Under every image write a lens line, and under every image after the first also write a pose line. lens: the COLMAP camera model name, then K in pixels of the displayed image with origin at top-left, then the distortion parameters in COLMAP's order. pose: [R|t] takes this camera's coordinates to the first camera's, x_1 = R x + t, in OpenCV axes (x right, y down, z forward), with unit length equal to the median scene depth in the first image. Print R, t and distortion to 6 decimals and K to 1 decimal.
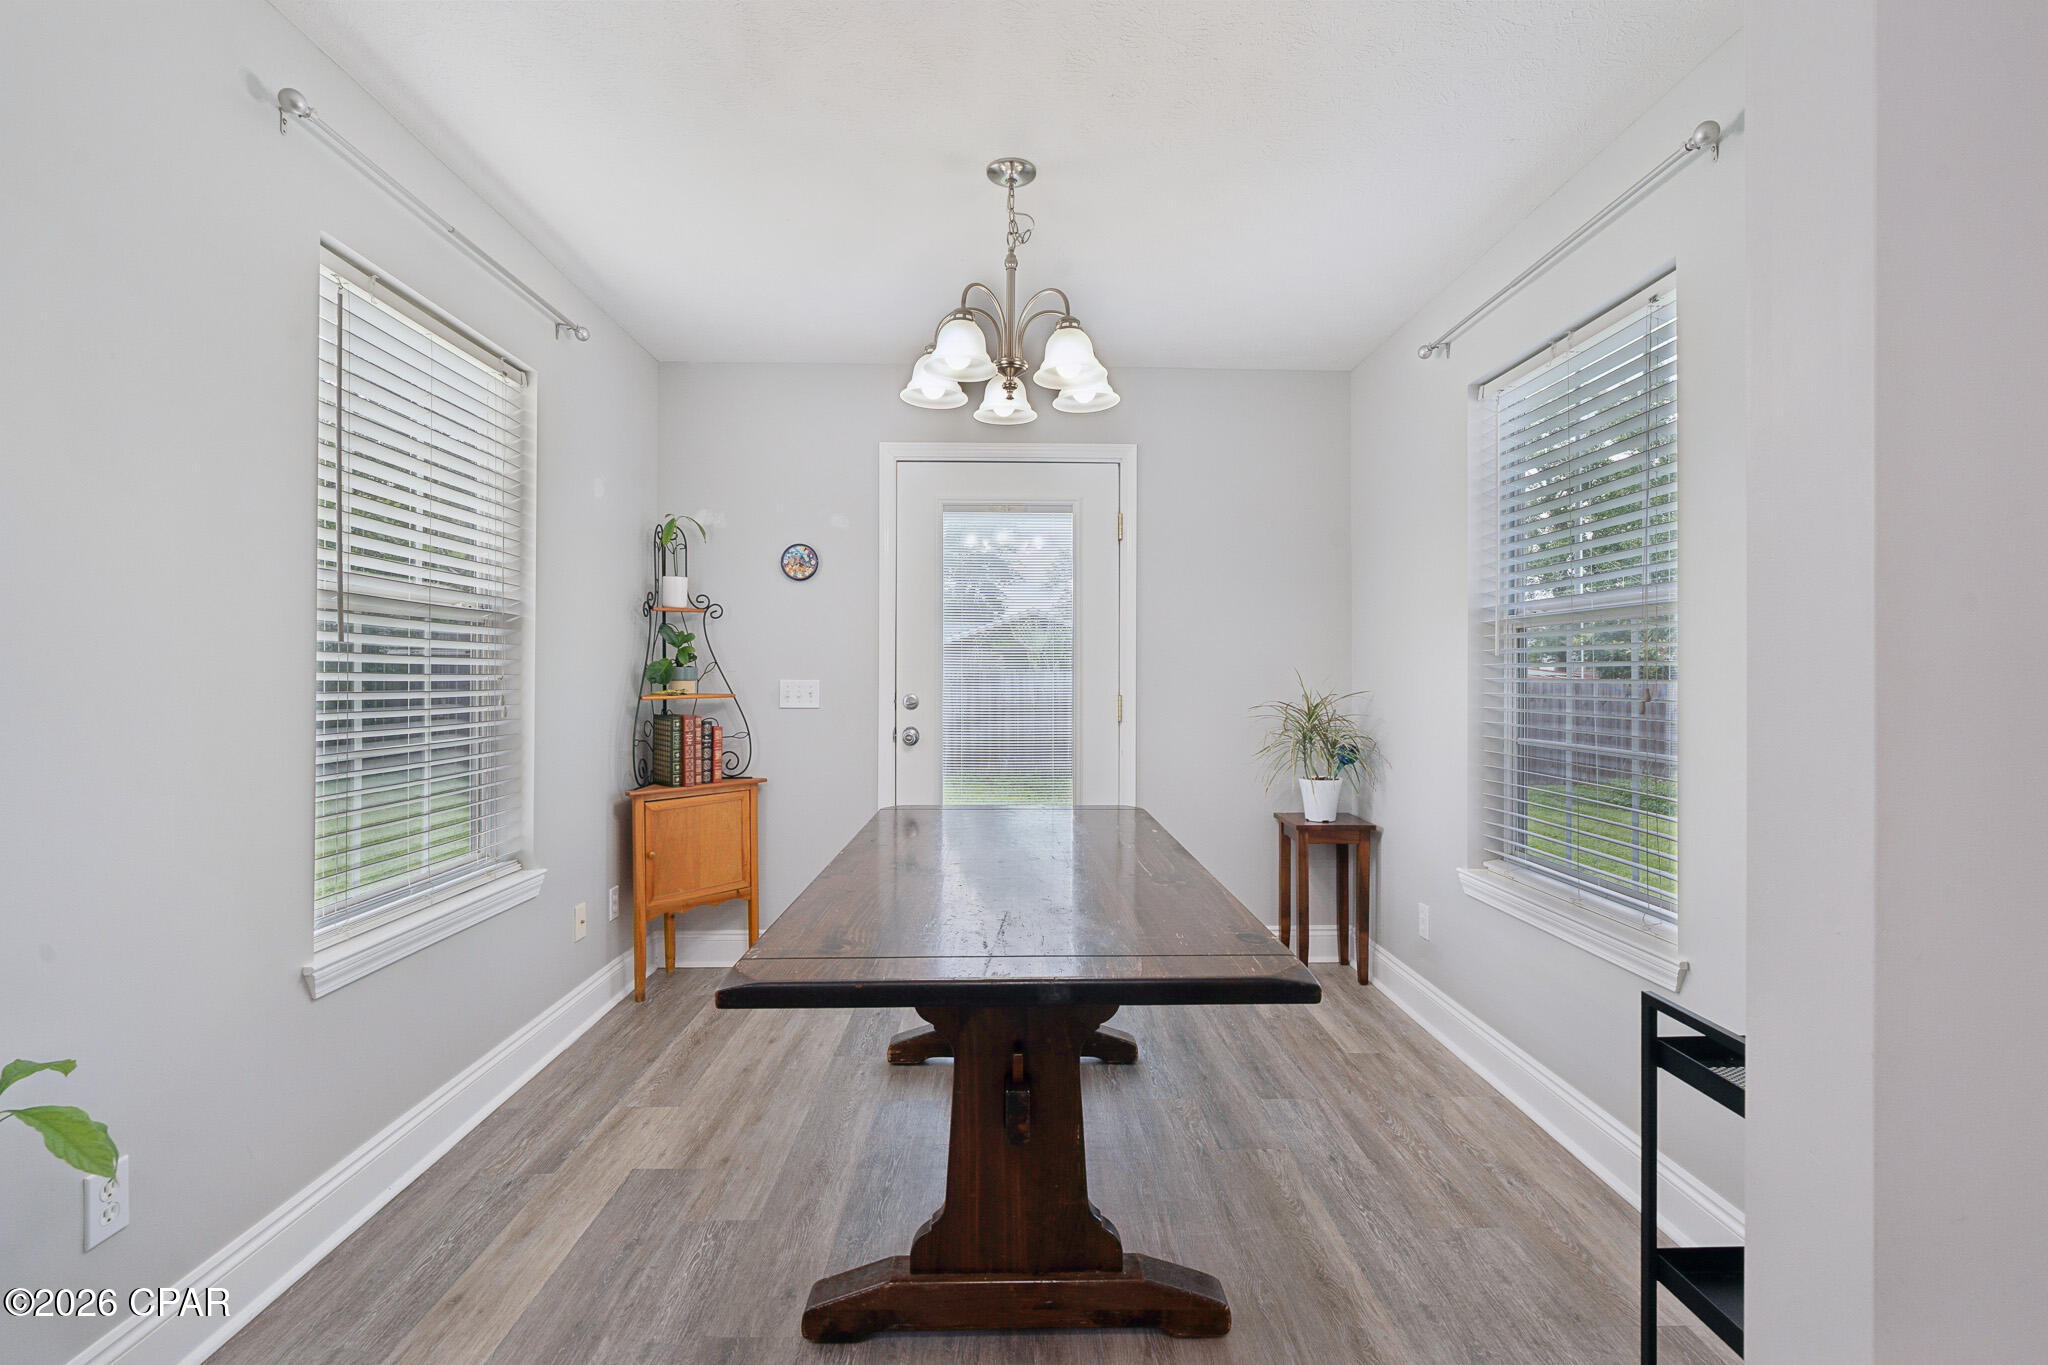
lens RADIAL K [[926.3, 0, 1031.2], [0, 926.3, 667.8], [0, 0, 1]] dist [-0.007021, 0.003397]
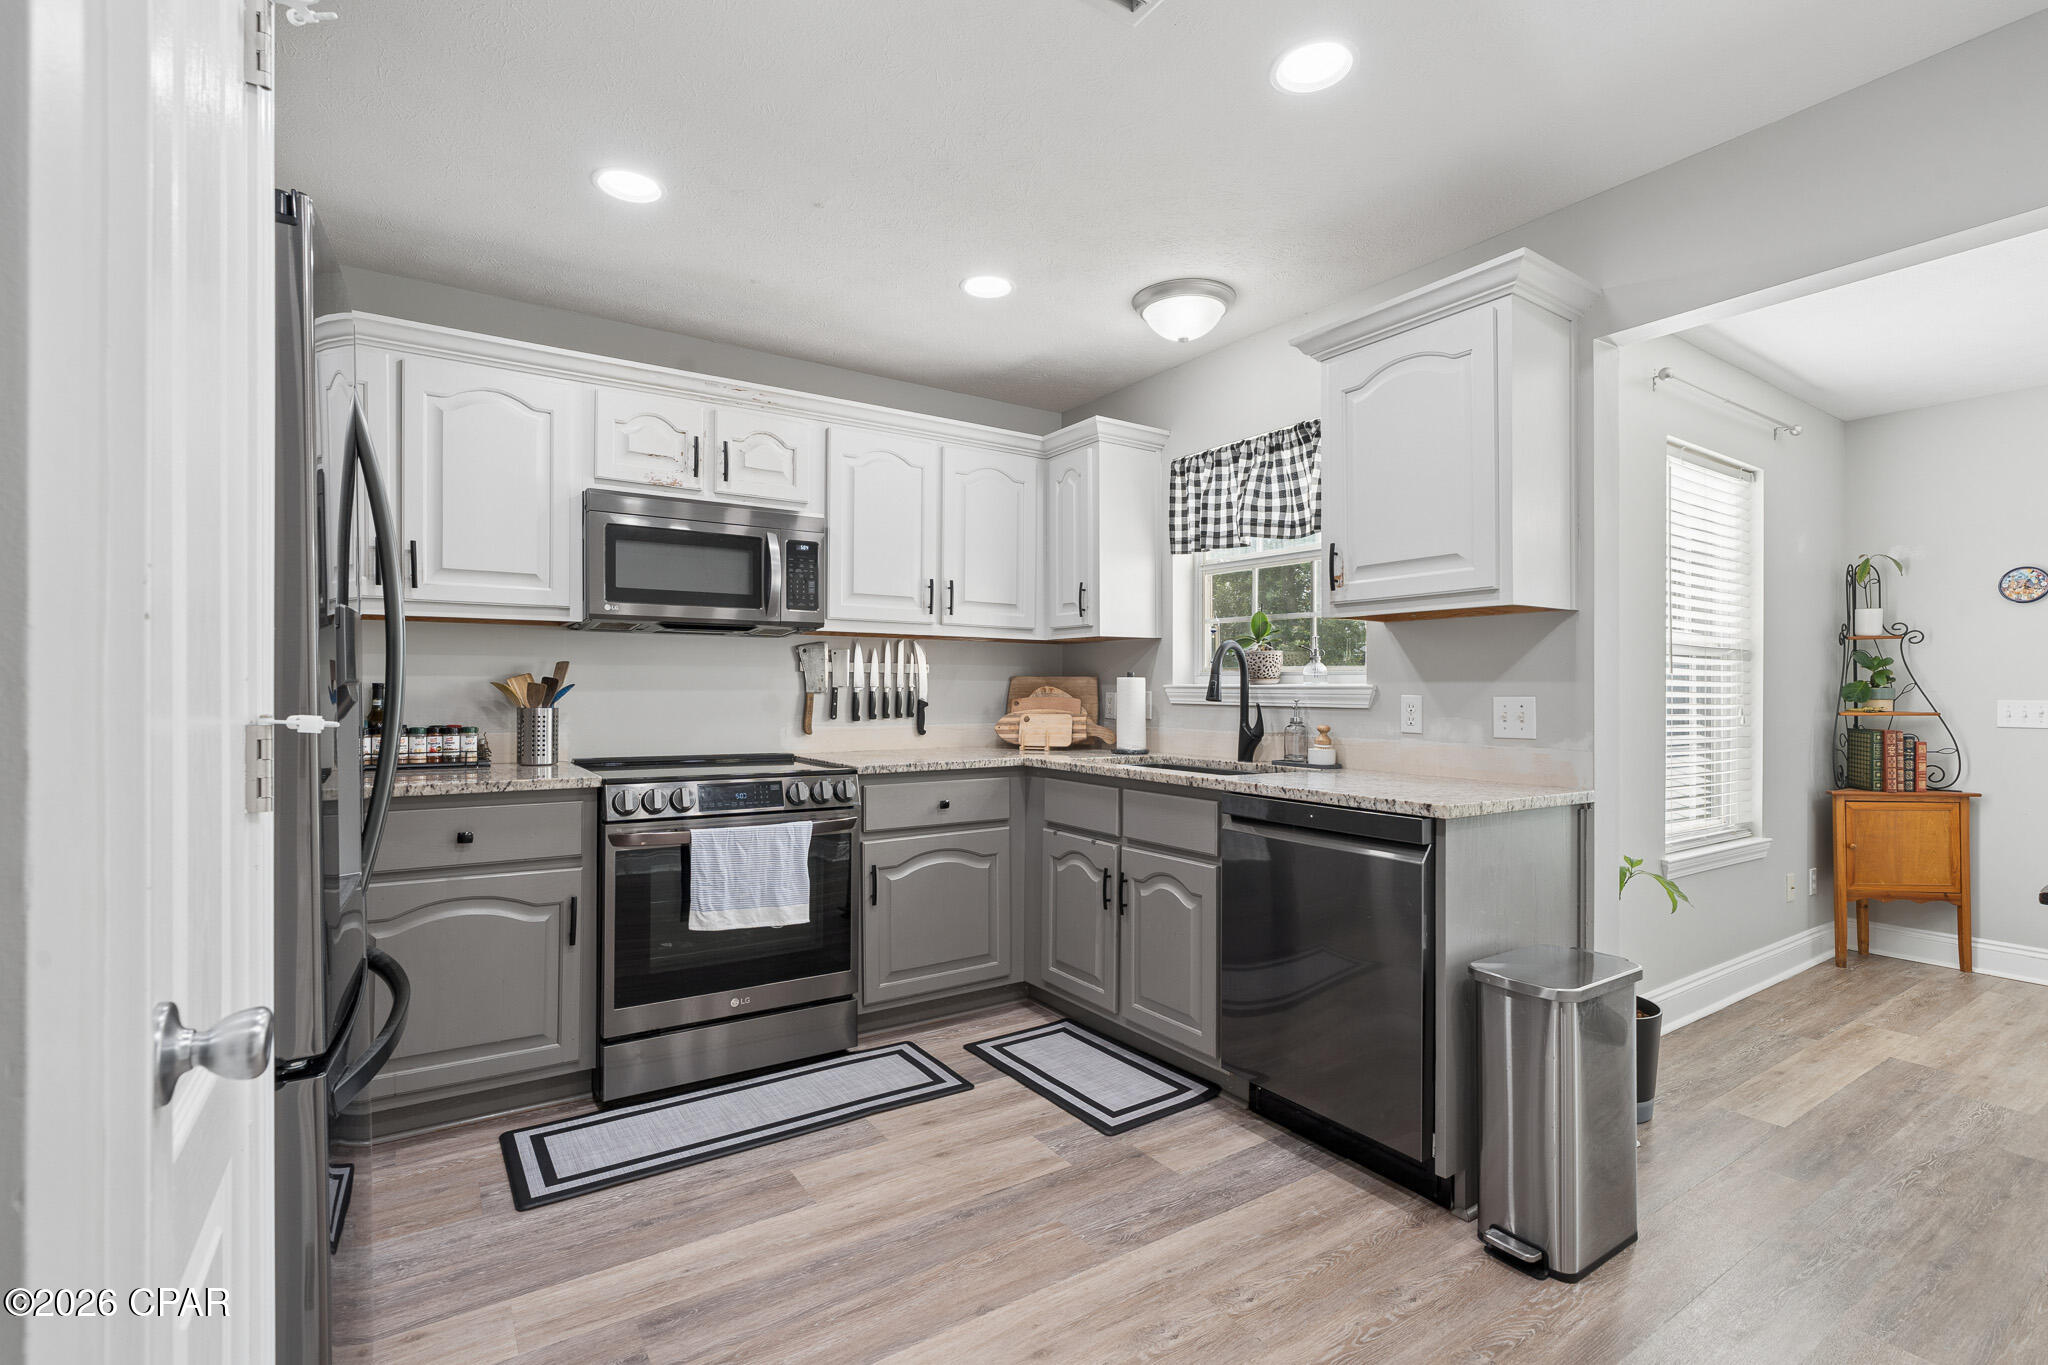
lens RADIAL K [[926.3, 0, 1022.0], [0, 926.3, 686.6], [0, 0, 1]] dist [-0.007021, 0.003397]
pose [[0.527143, -0.003549, -0.849769, 0.033230], [0.002250, 0.999994, -0.002781, -0.001399], [0.849774, -0.000446, 0.527148, -0.510088]]
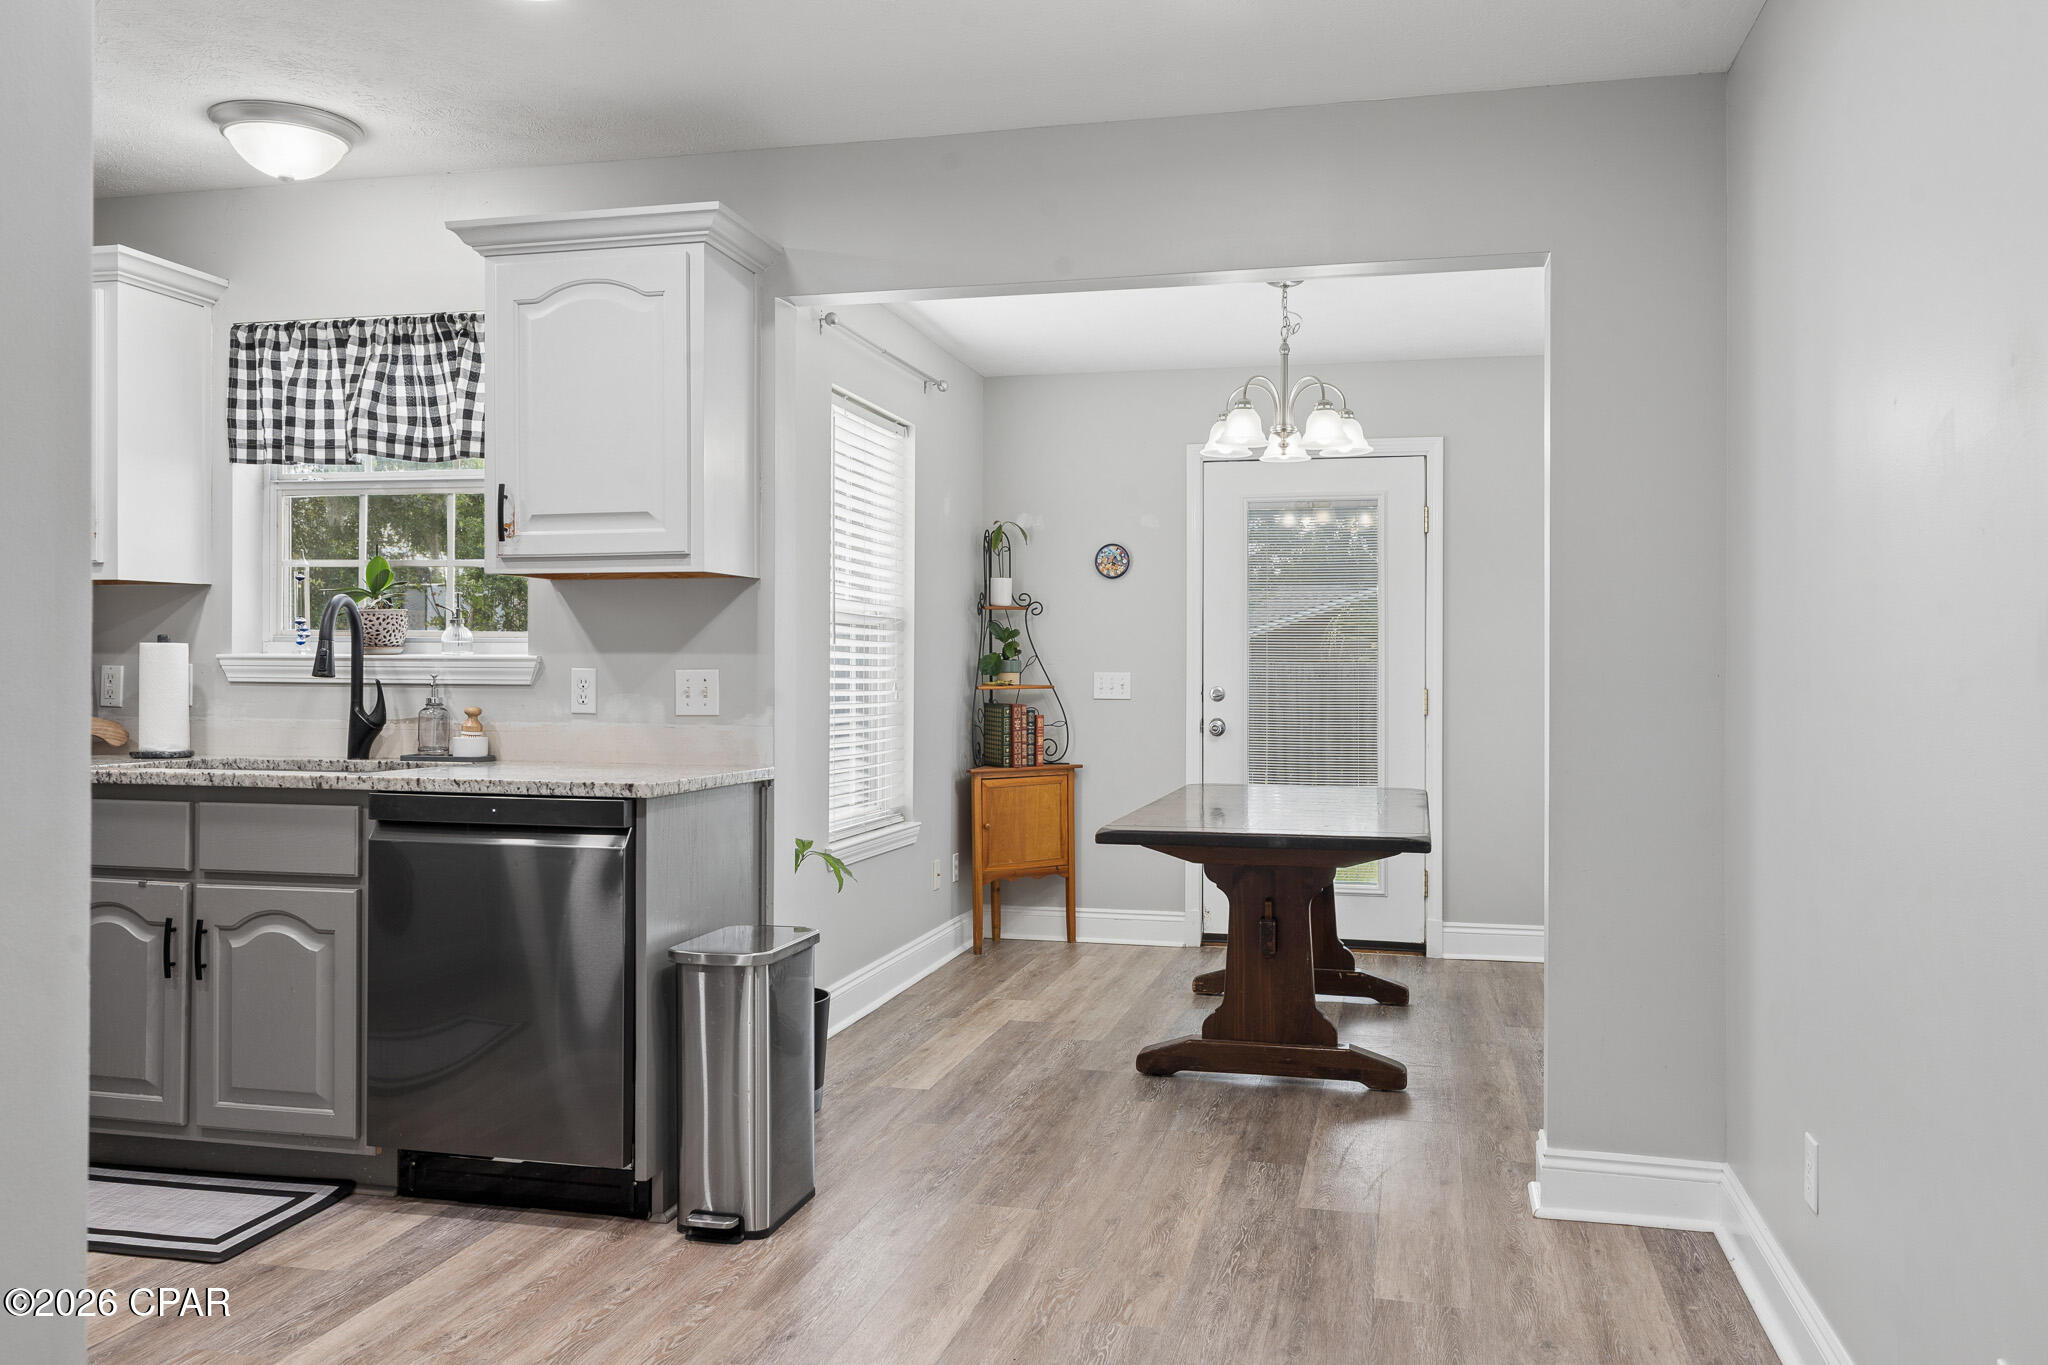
lens RADIAL K [[1571.0, 0, 1026.1], [0, 1571.0, 656.3], [0, 0, 1]] dist [-0.003650, 0.006280]
pose [[0.963736, -0.001075, -0.266857, 0.144299], [0.000542, 0.999998, -0.002072, -0.001668], [0.266858, 0.001852, 0.963734, -0.814113]]
